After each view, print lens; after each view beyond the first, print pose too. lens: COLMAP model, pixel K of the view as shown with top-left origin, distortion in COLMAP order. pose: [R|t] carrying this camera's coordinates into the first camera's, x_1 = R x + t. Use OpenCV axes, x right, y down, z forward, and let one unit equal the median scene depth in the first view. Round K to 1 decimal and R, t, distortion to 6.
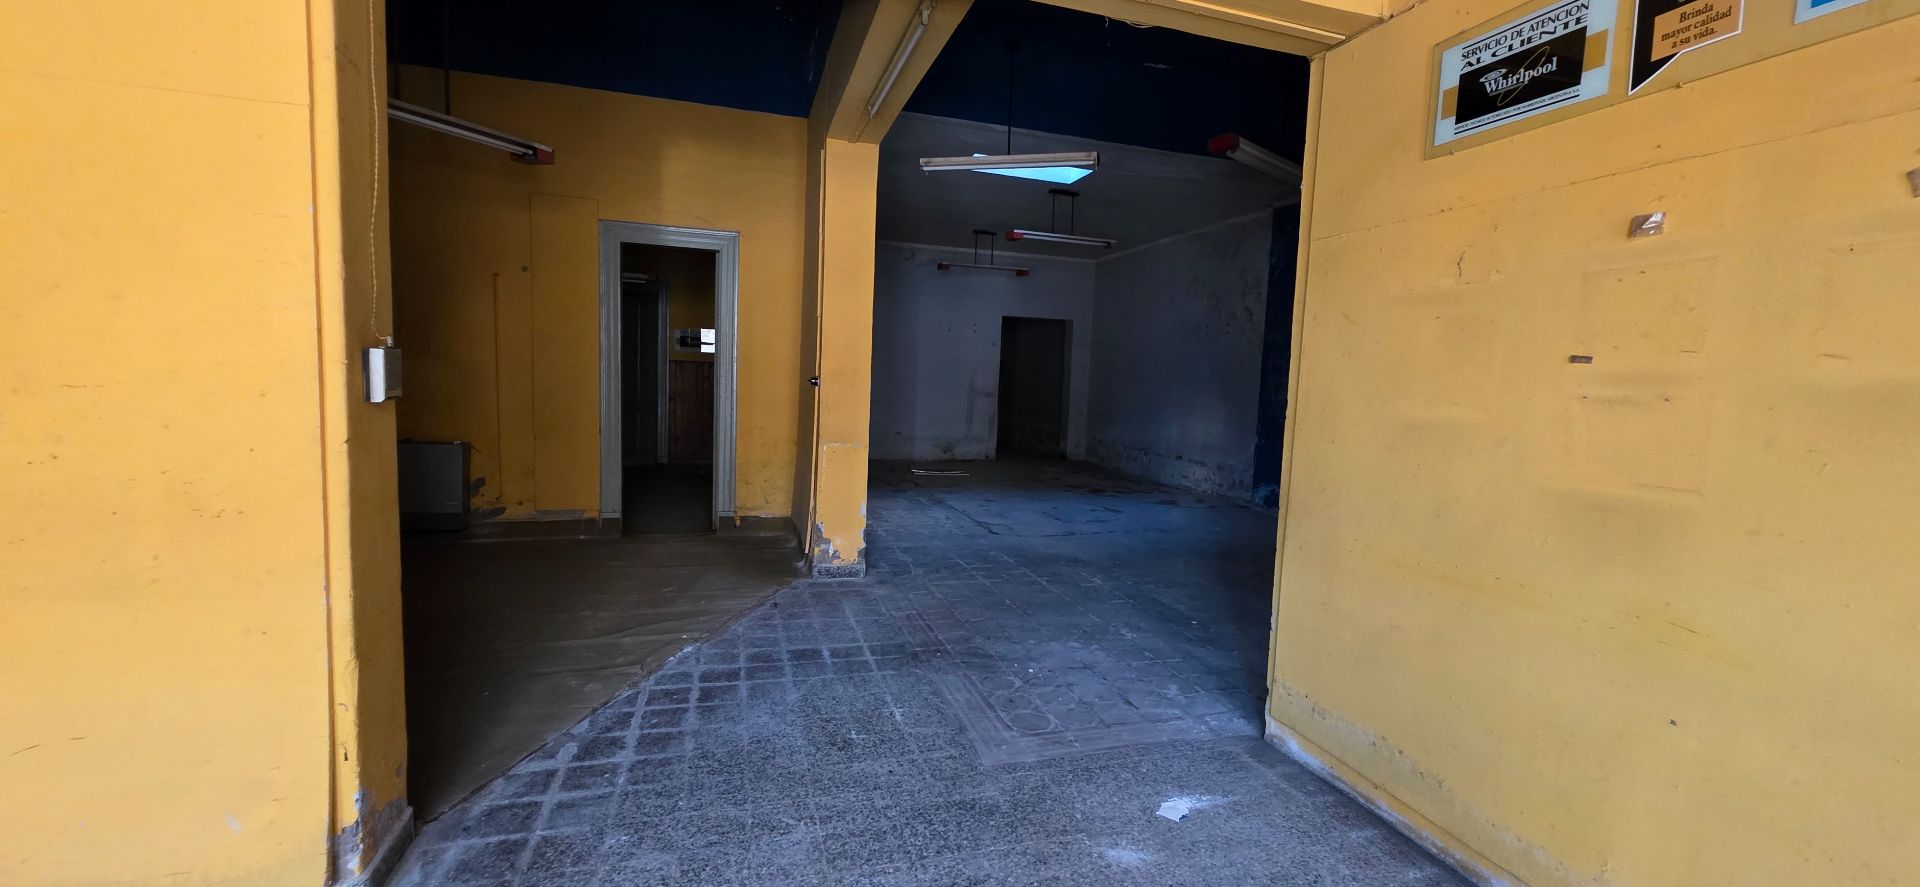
lens RADIAL K [[760.1, 0, 966.7], [0, 760.1, 444.0], [0, 0, 1]] dist [0.002295, 0.000272]
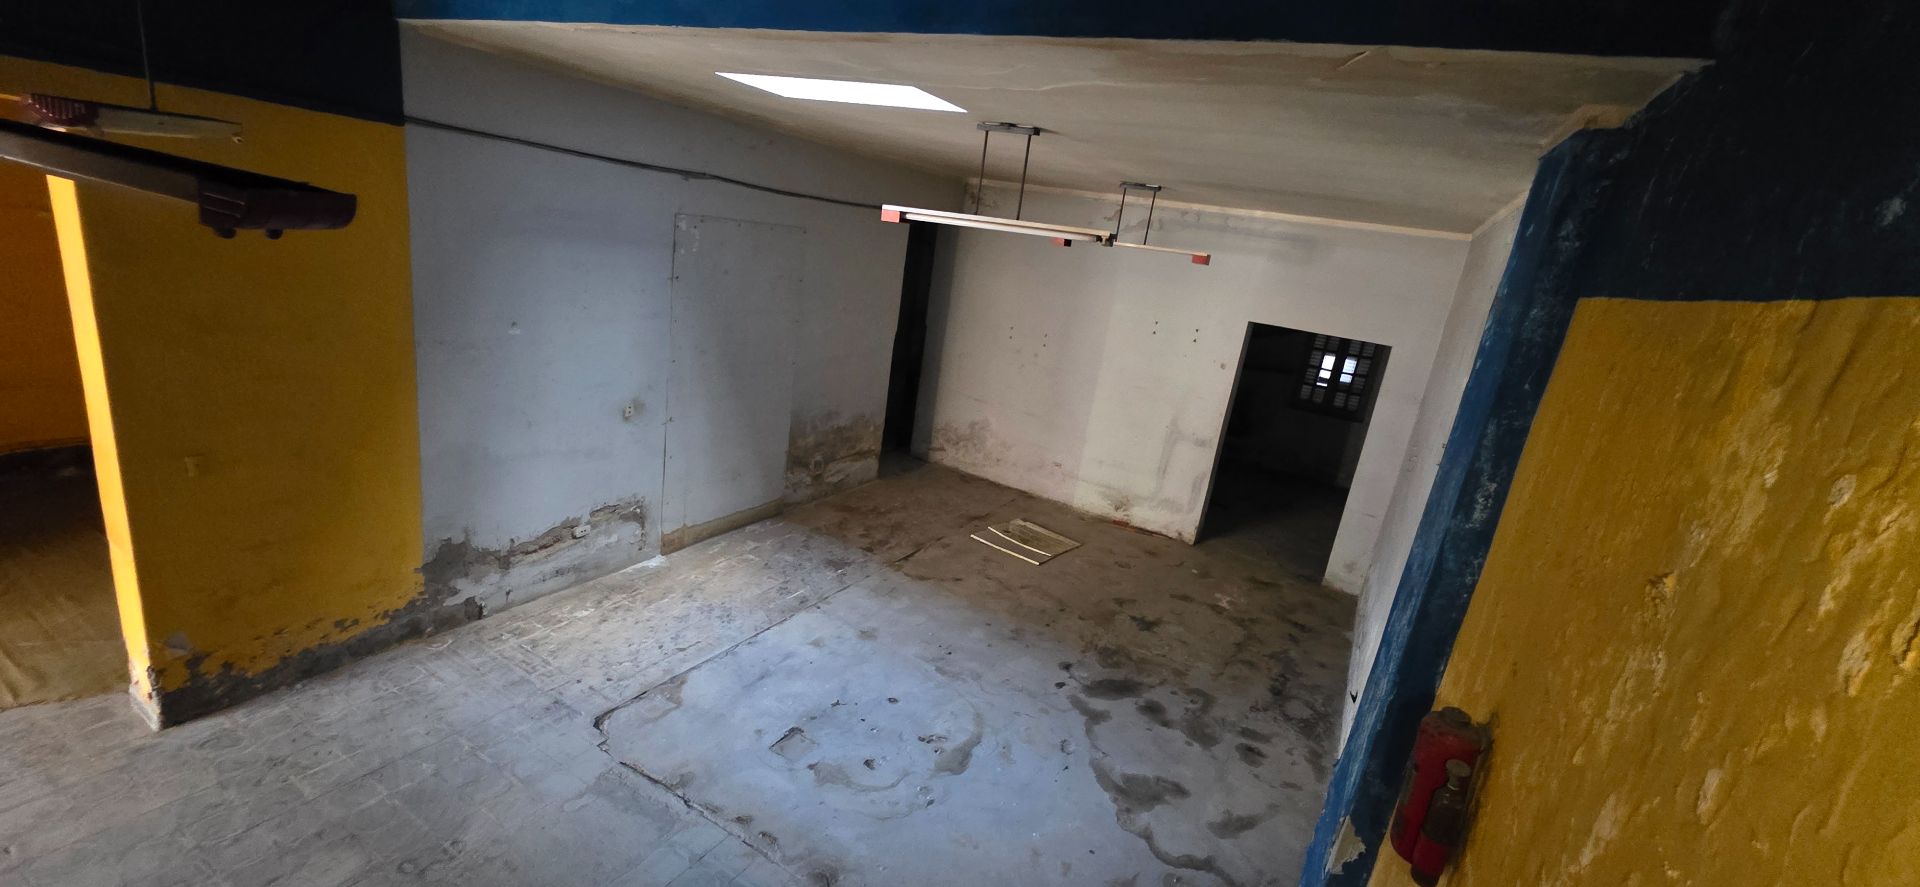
lens RADIAL K [[760.1, 0, 967.3], [0, 760.1, 443.0], [0, 0, 1]] dist [0.002295, 0.000272]
pose [[0.682111, 0.253592, -0.685868, 0.655254], [-0.179780, 0.967310, 0.178857, -0.284016], [0.708804, 0.001305, 0.705404, 0.832930]]
